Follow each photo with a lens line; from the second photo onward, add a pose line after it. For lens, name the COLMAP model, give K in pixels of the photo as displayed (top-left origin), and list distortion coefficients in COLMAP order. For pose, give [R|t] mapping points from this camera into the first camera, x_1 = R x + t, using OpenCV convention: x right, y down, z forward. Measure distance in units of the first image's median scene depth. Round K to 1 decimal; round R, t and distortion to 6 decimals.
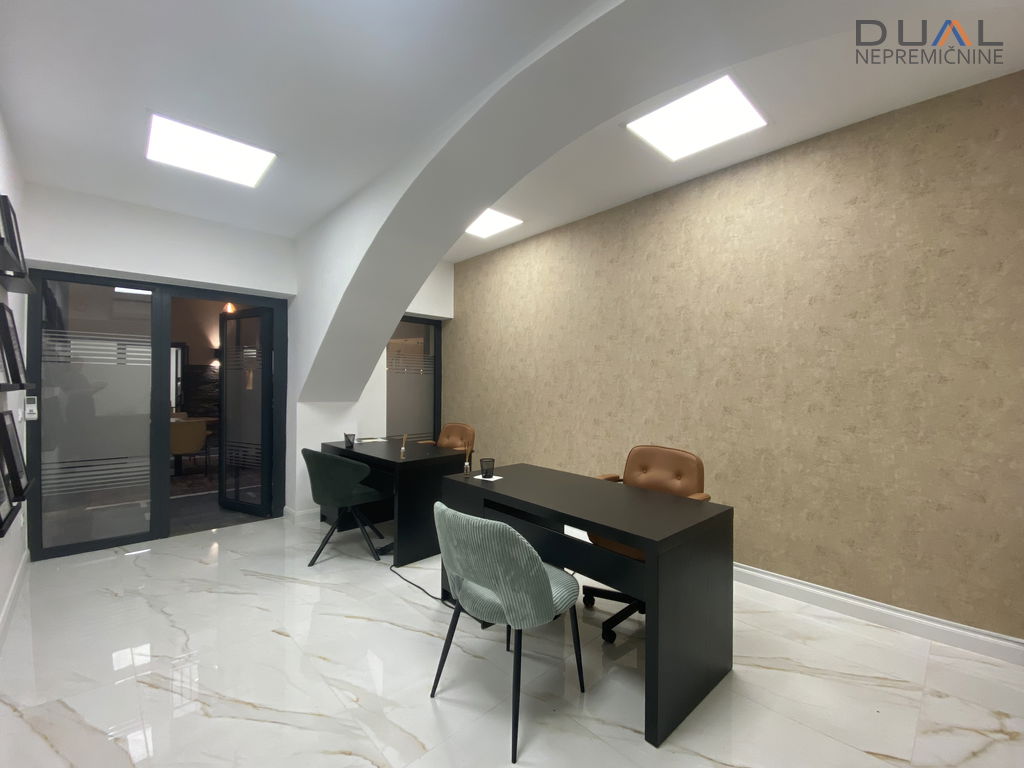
lens RADIAL K [[433.4, 0, 516.2], [0, 433.4, 385.1], [0, 0, 1]] dist [0.017857, -0.020614]
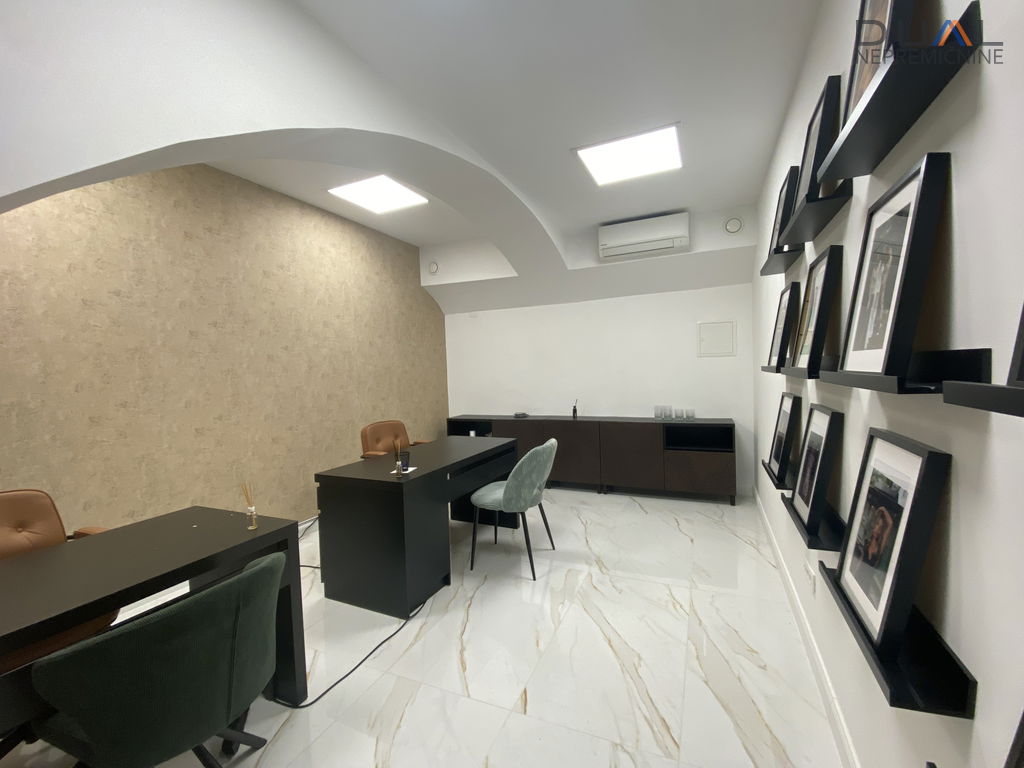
lens RADIAL K [[433.4, 0, 516.2], [0, 433.4, 385.1], [0, 0, 1]] dist [0.017857, -0.020614]
pose [[-0.384632, -0.026625, 0.922686, -0.935299], [0.031147, 0.998640, 0.041801, -0.013924], [-0.922545, 0.044817, -0.383279, 0.977003]]
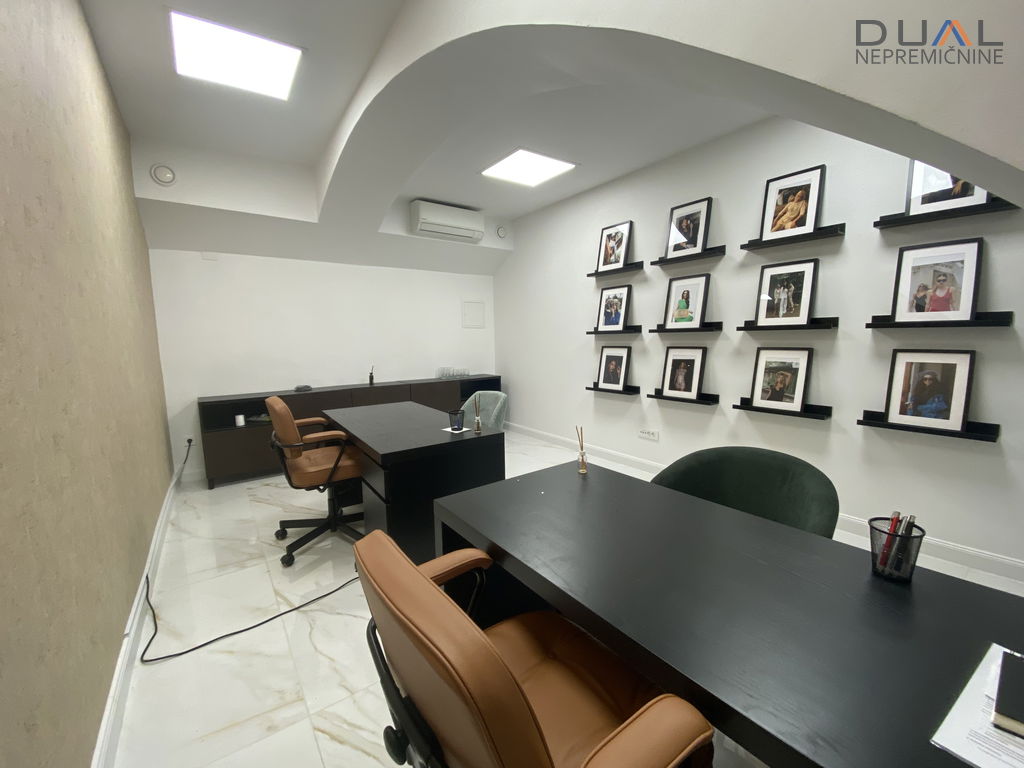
lens RADIAL K [[410.9, 0, 514.3], [0, 410.9, 387.3], [0, 0, 1]] dist [-0.014324, -0.000209]
pose [[-0.993216, -0.000126, 0.116283, -0.248518], [0.013612, 0.992998, 0.117346, 0.020657], [-0.115484, 0.118133, -0.986260, 1.579466]]
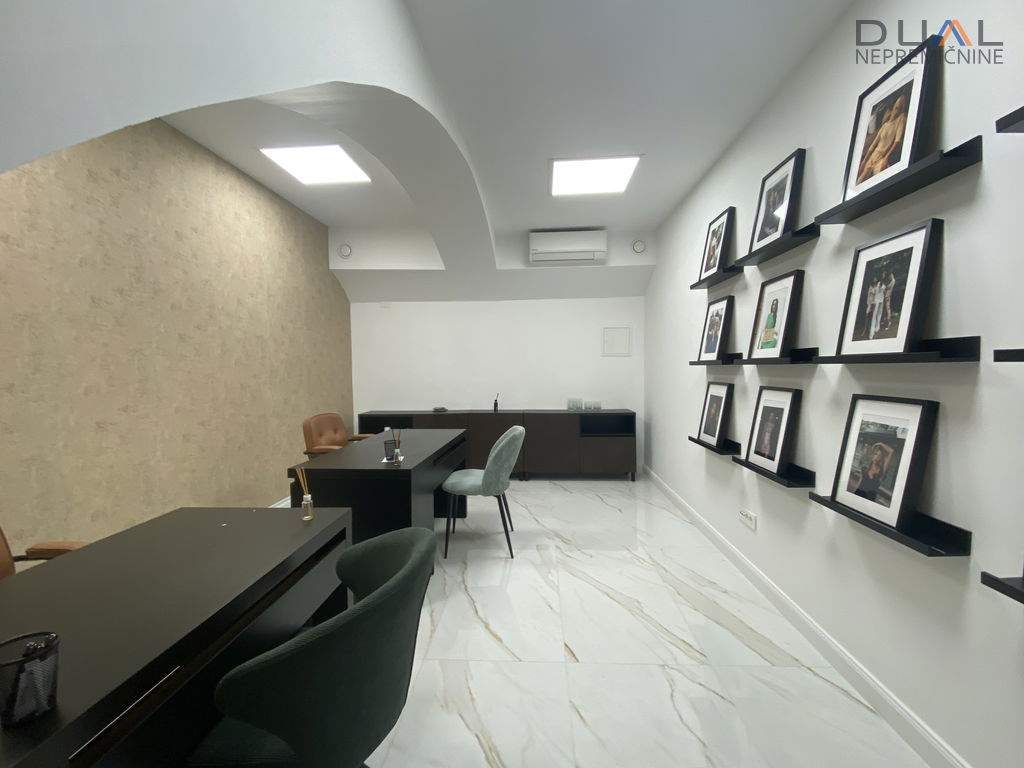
lens RADIAL K [[433.4, 0, 516.2], [0, 433.4, 385.1], [0, 0, 1]] dist [0.017857, -0.020614]
pose [[-0.685520, -0.026310, 0.727578, -0.816095], [0.006663, 0.999078, 0.042405, 0.009859], [-0.728024, 0.033917, -0.684713, 1.250414]]
